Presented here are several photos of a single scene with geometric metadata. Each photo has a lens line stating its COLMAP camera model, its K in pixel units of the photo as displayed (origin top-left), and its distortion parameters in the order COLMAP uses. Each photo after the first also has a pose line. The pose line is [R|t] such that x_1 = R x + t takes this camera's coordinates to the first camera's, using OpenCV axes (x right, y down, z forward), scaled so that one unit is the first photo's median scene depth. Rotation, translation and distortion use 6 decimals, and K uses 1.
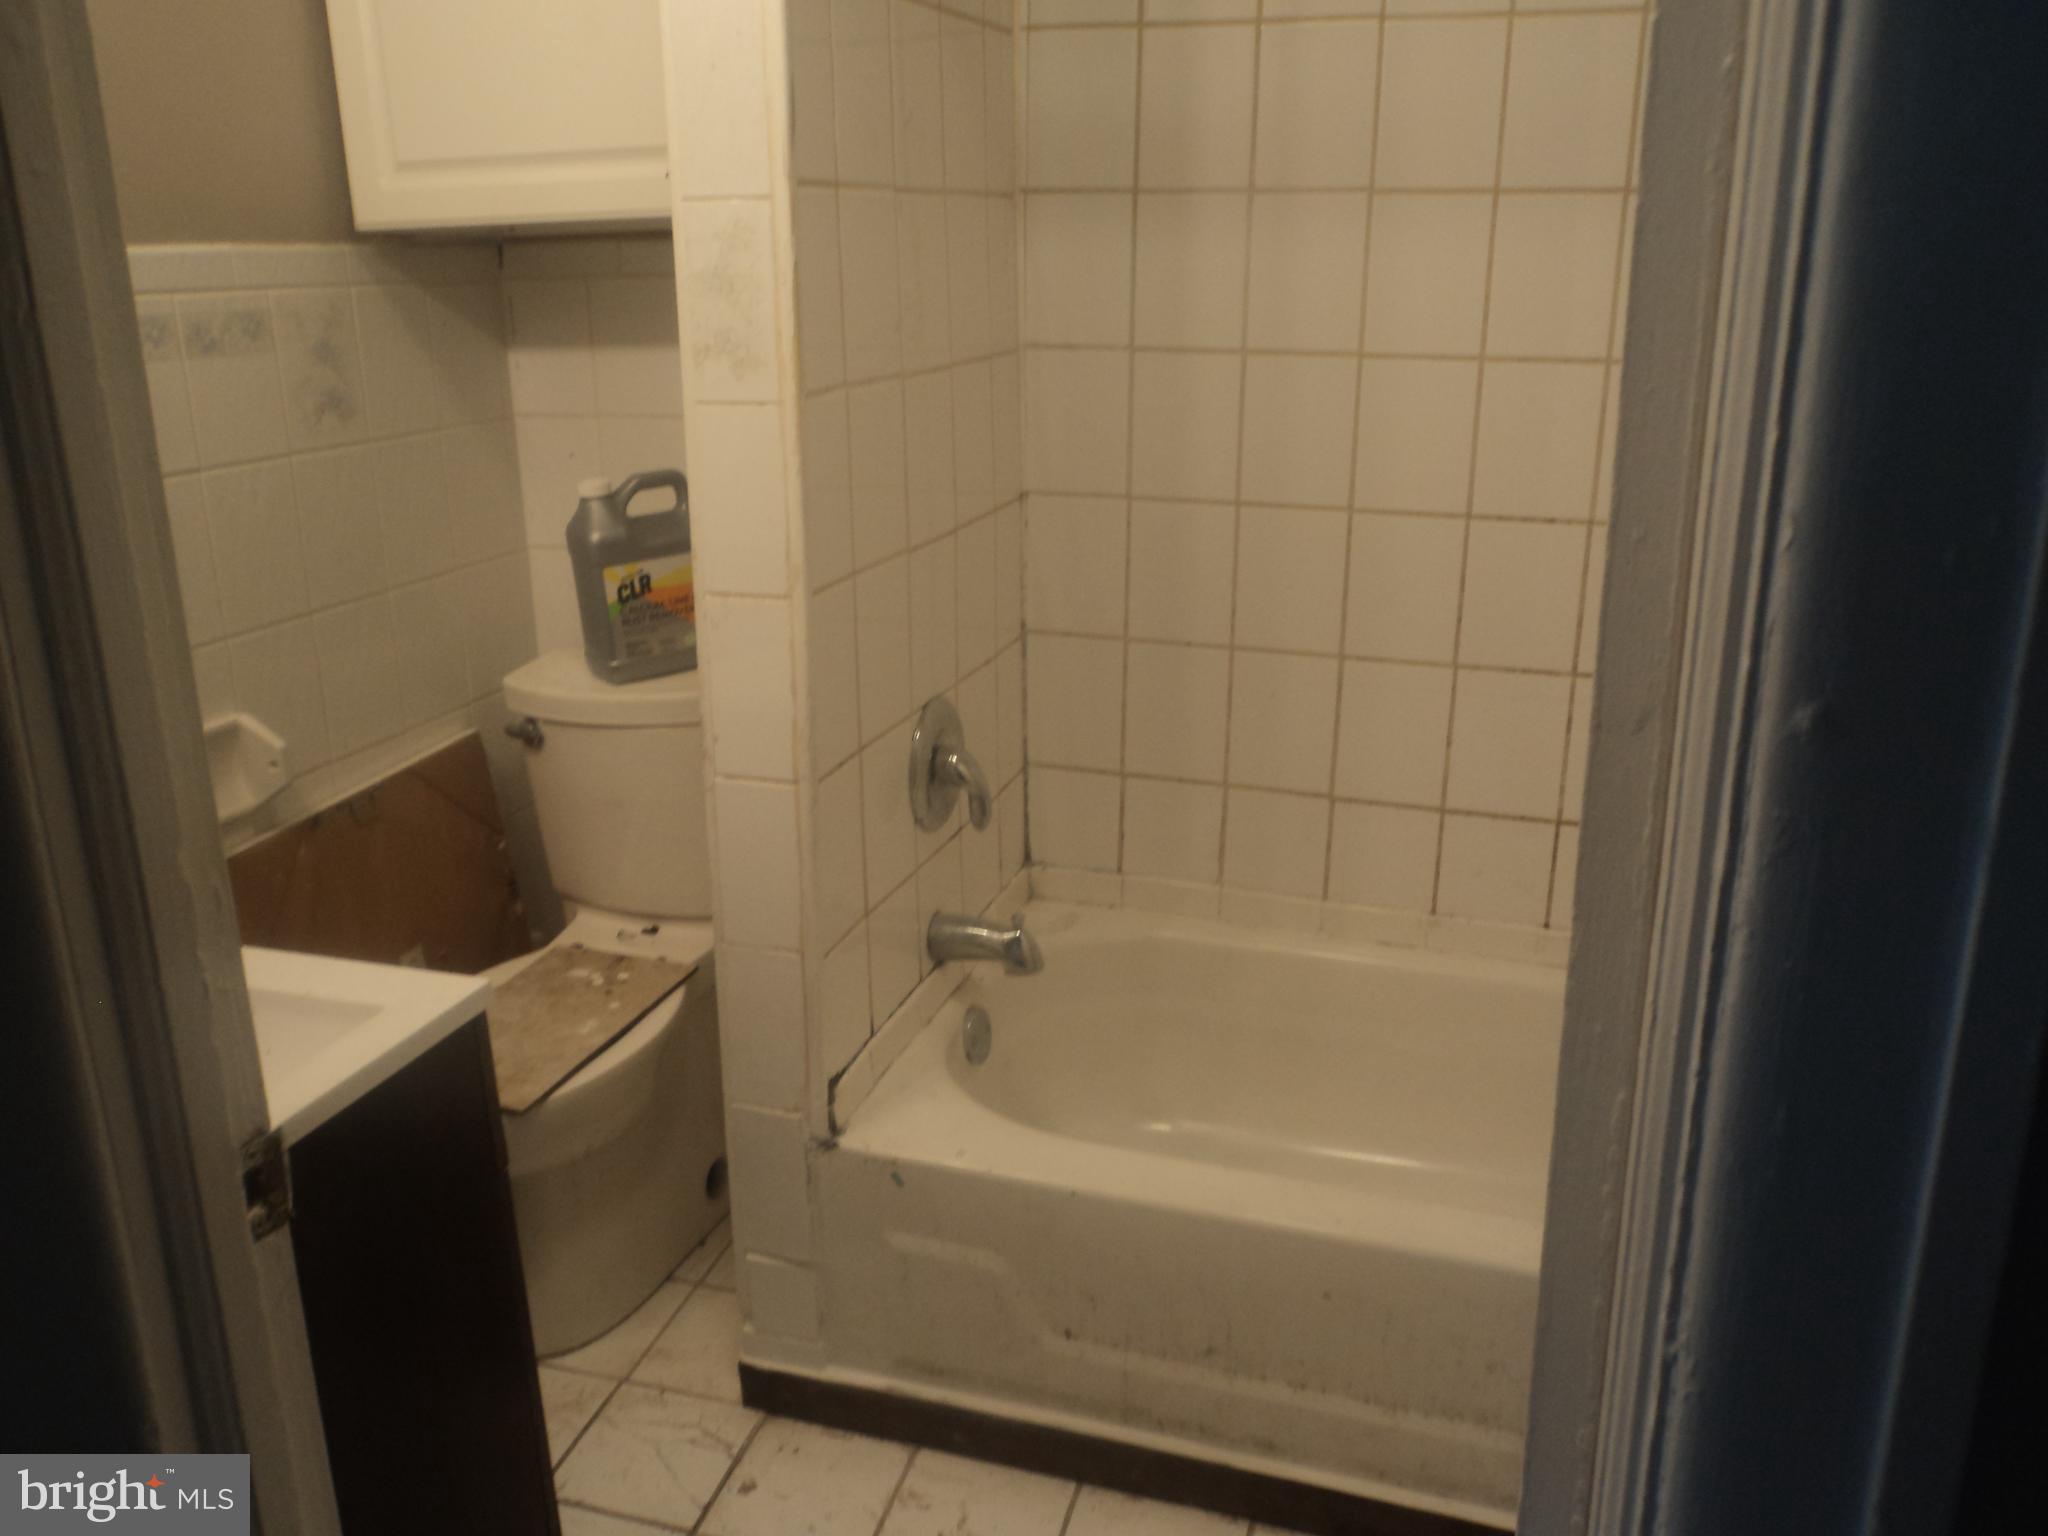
lens RADIAL K [[1635.3, 0, 1014.6], [0, 1635.3, 764.6], [0, 0, 1]] dist [-0.014820, 0.003839]
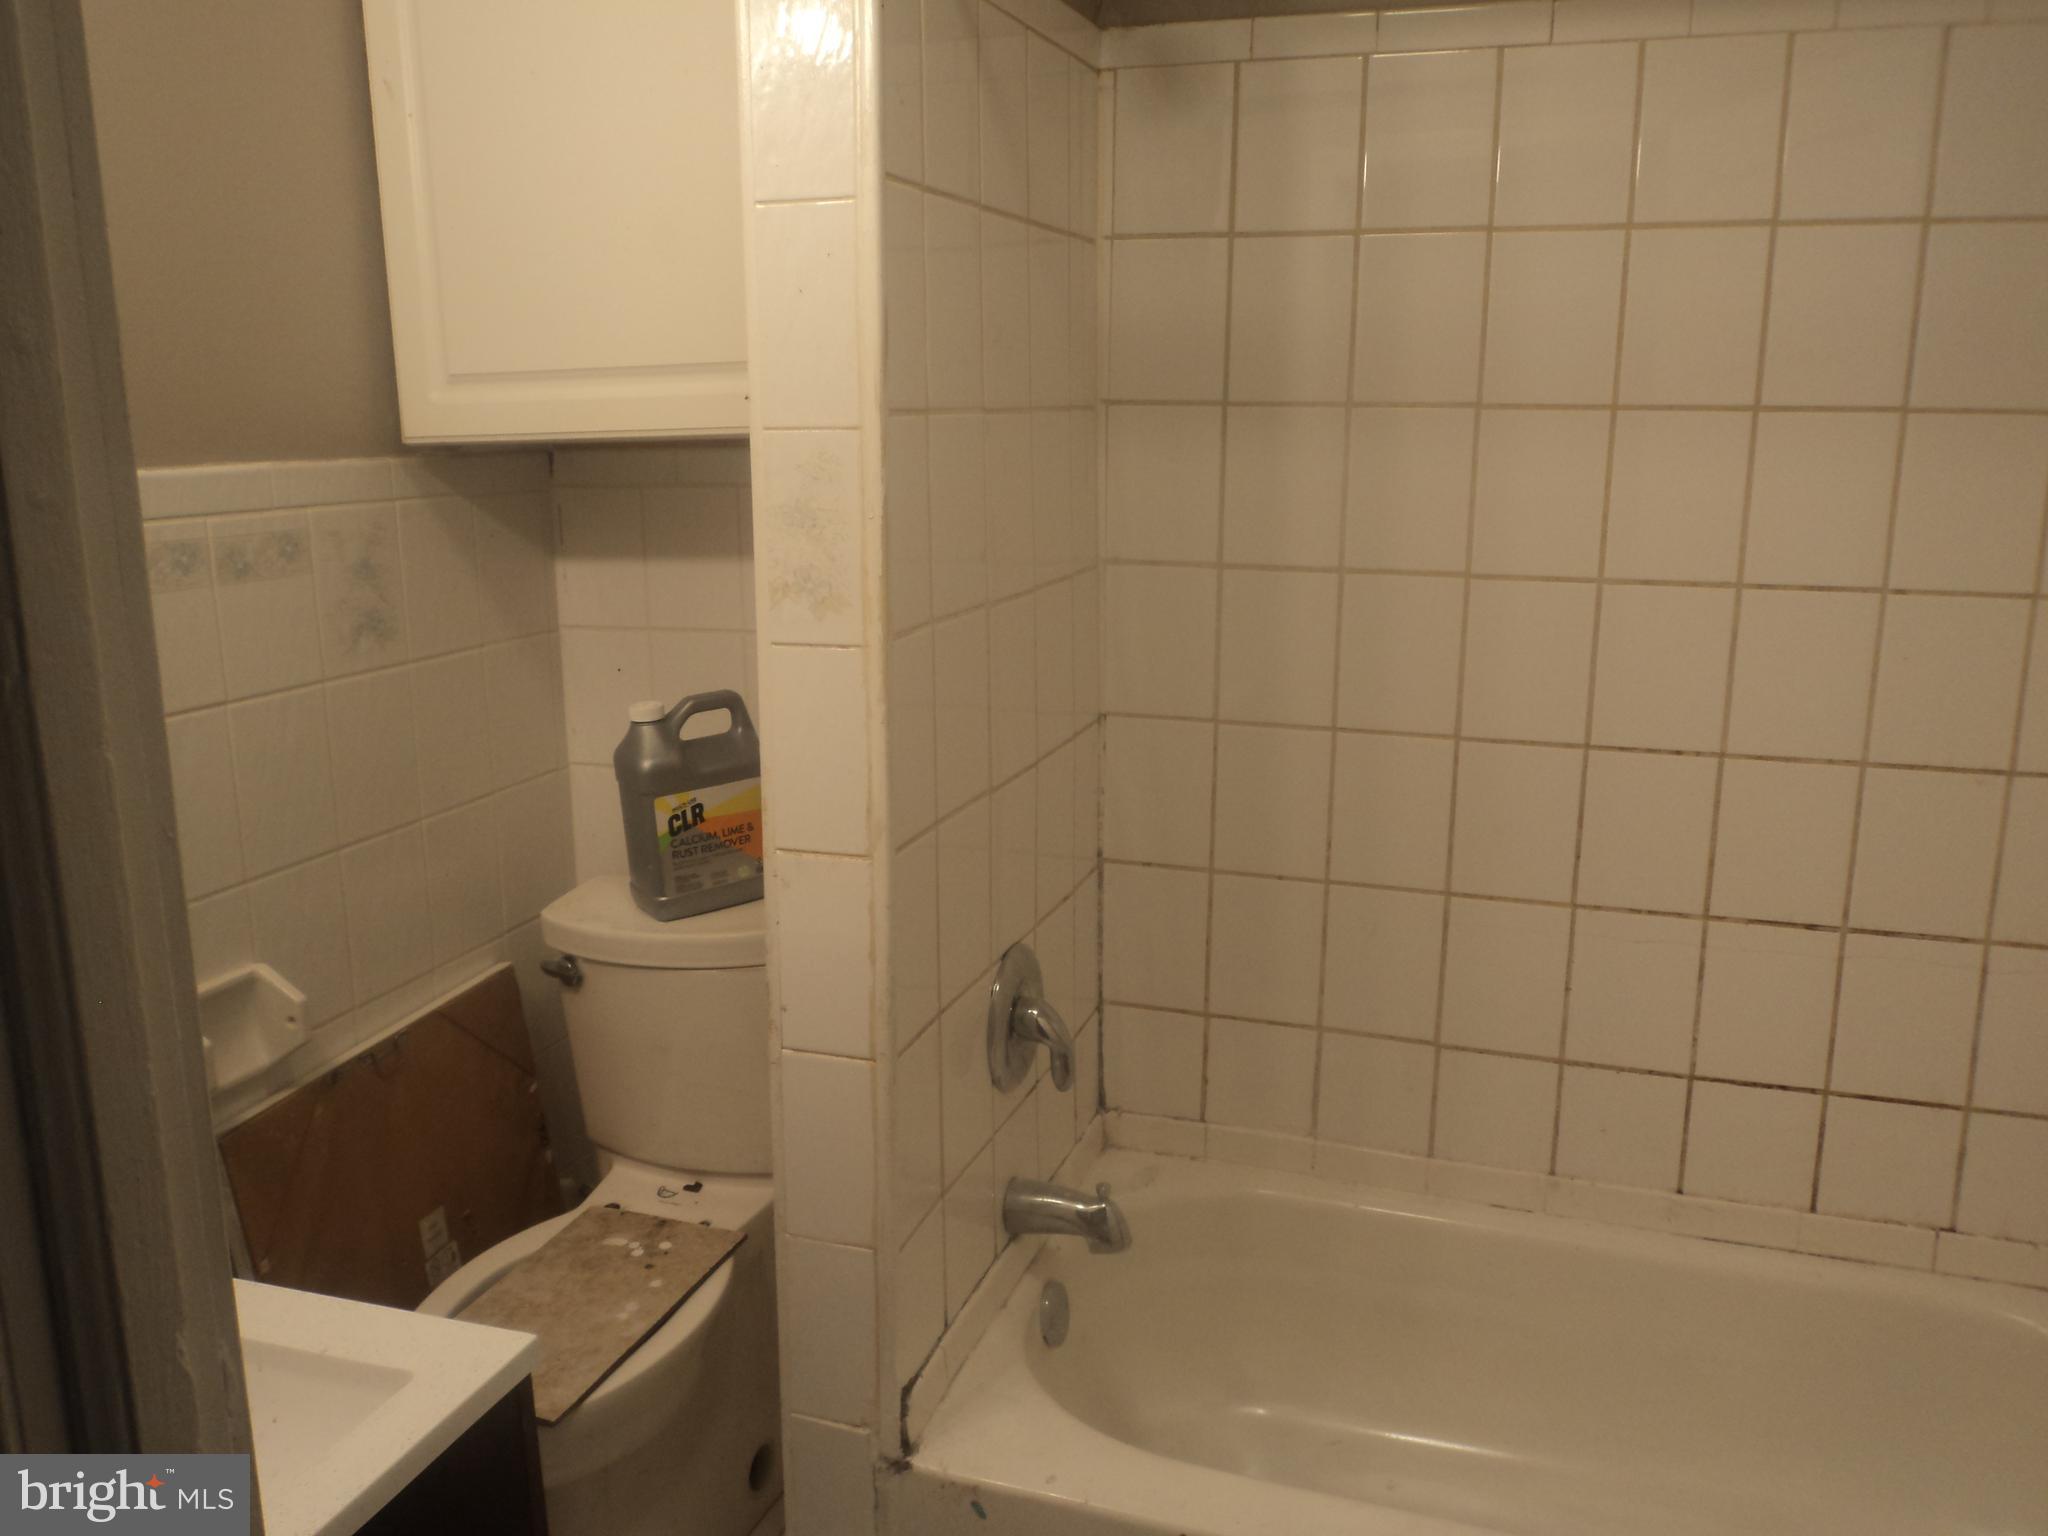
lens RADIAL K [[1635.3, 0, 1014.6], [0, 1635.3, 764.6], [0, 0, 1]] dist [-0.014820, 0.003839]
pose [[0.999965, 0.003448, -0.007569, -0.041068], [-0.004143, 0.995590, -0.093721, -0.054729], [0.007213, 0.093749, 0.995570, 0.076766]]
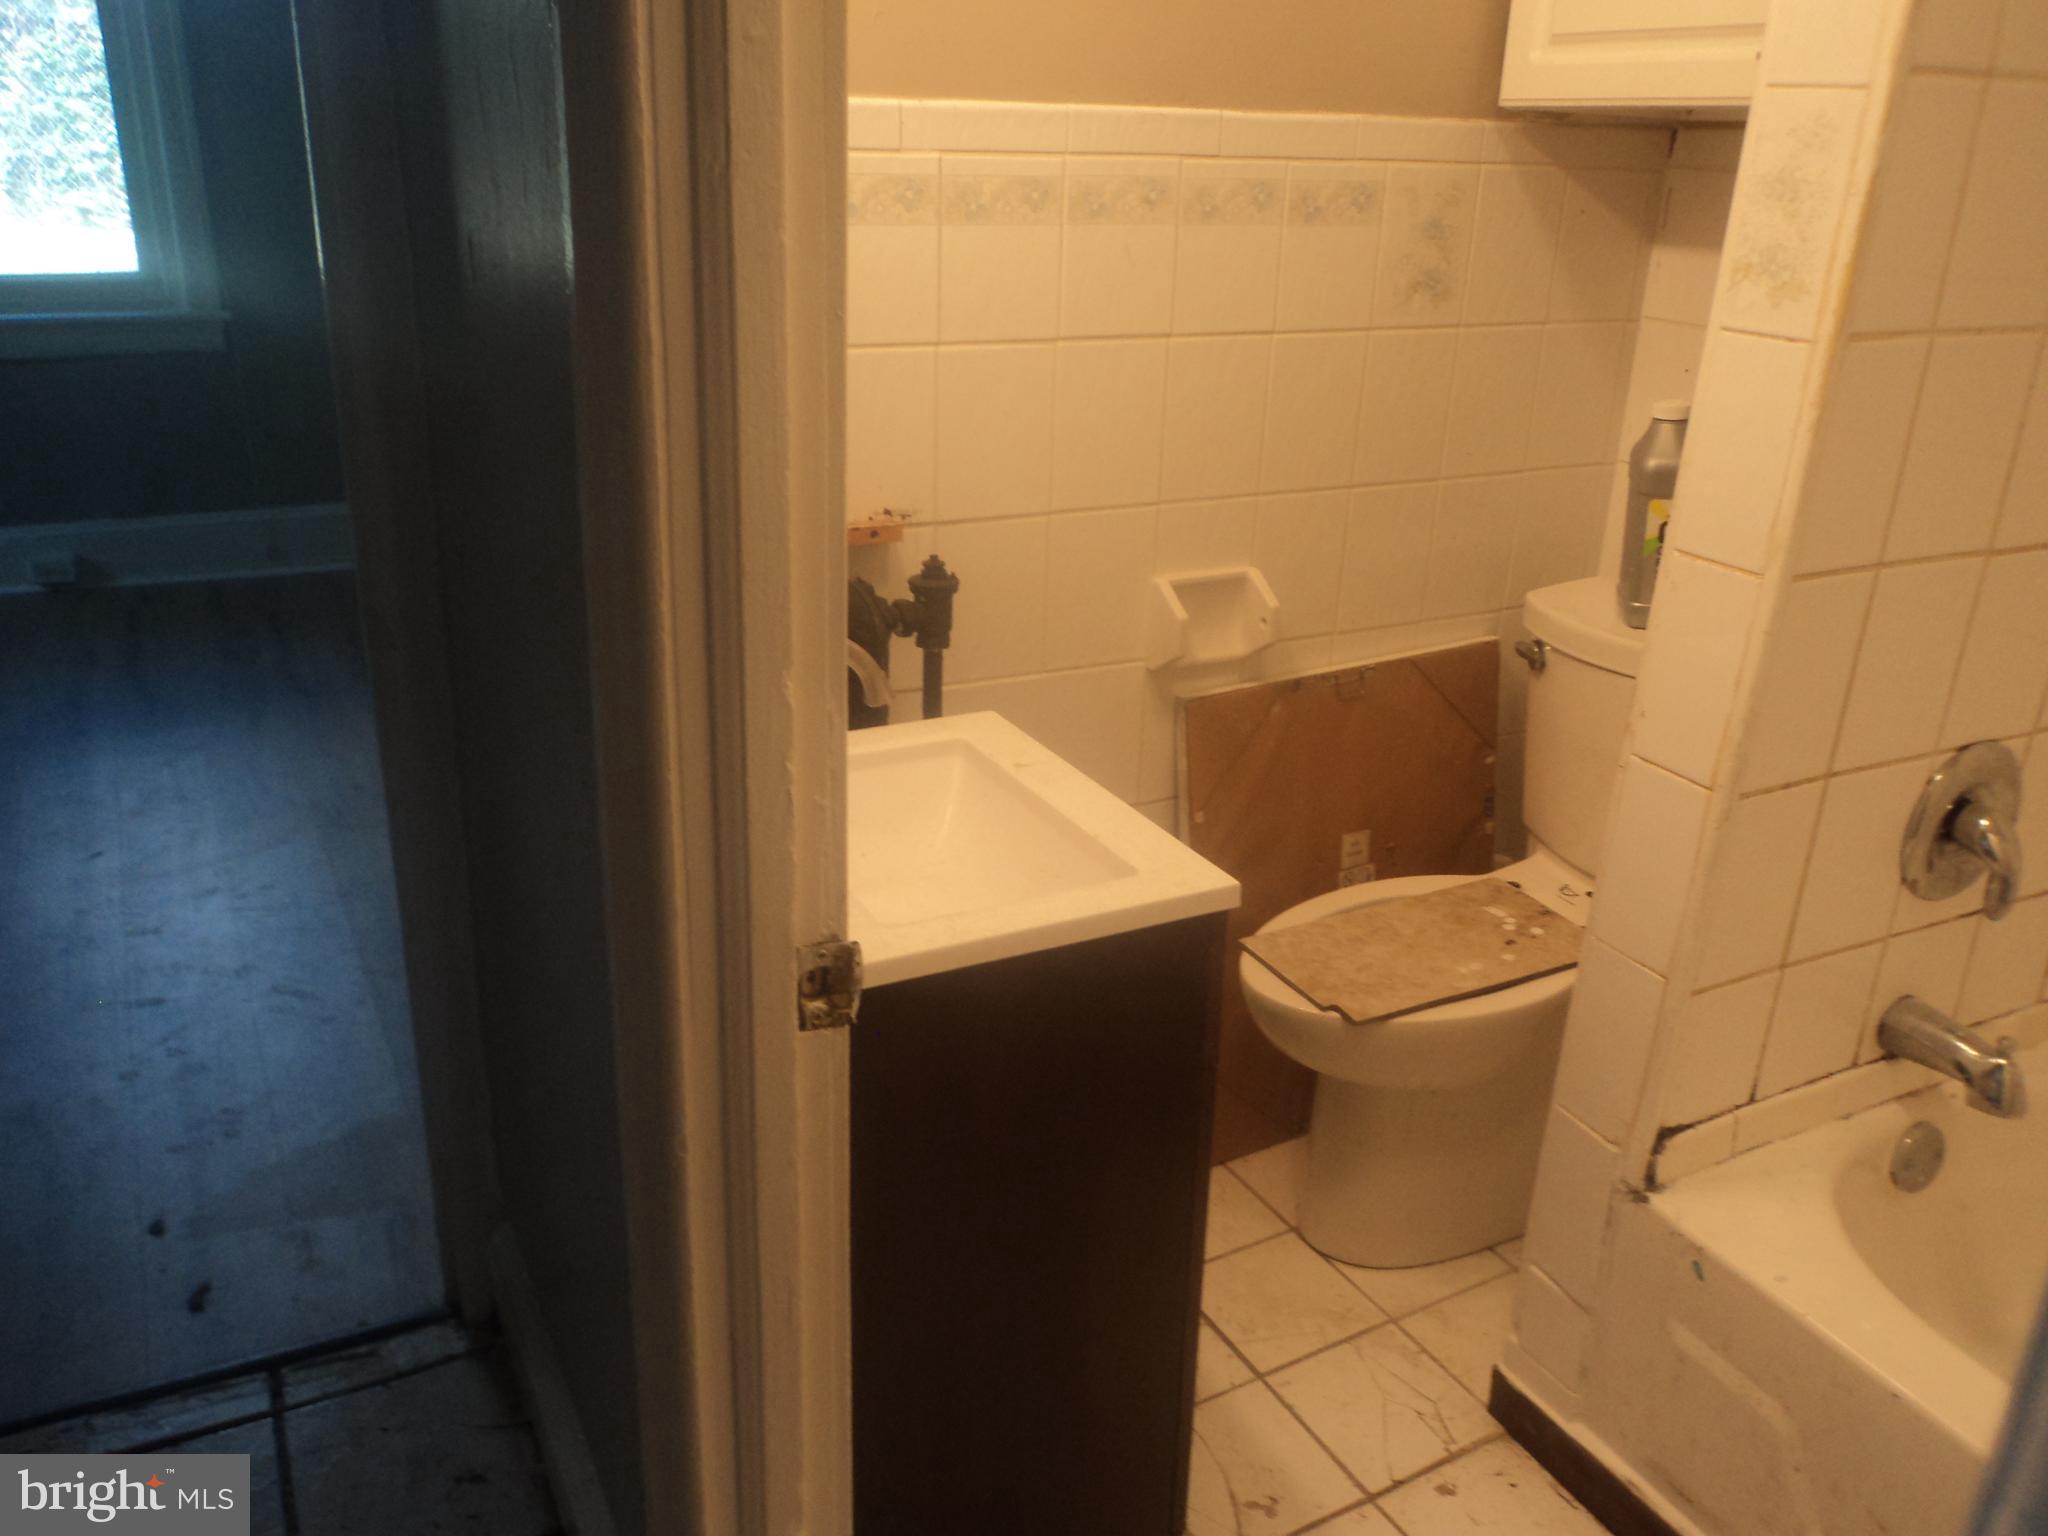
lens RADIAL K [[1635.3, 0, 1014.6], [0, 1635.3, 764.6], [0, 0, 1]] dist [-0.014820, 0.003839]
pose [[0.711596, 0.295223, -0.637553, 0.119965], [-0.251050, 0.954369, 0.161721, -0.039186], [0.656205, 0.044978, 0.753241, 0.100807]]
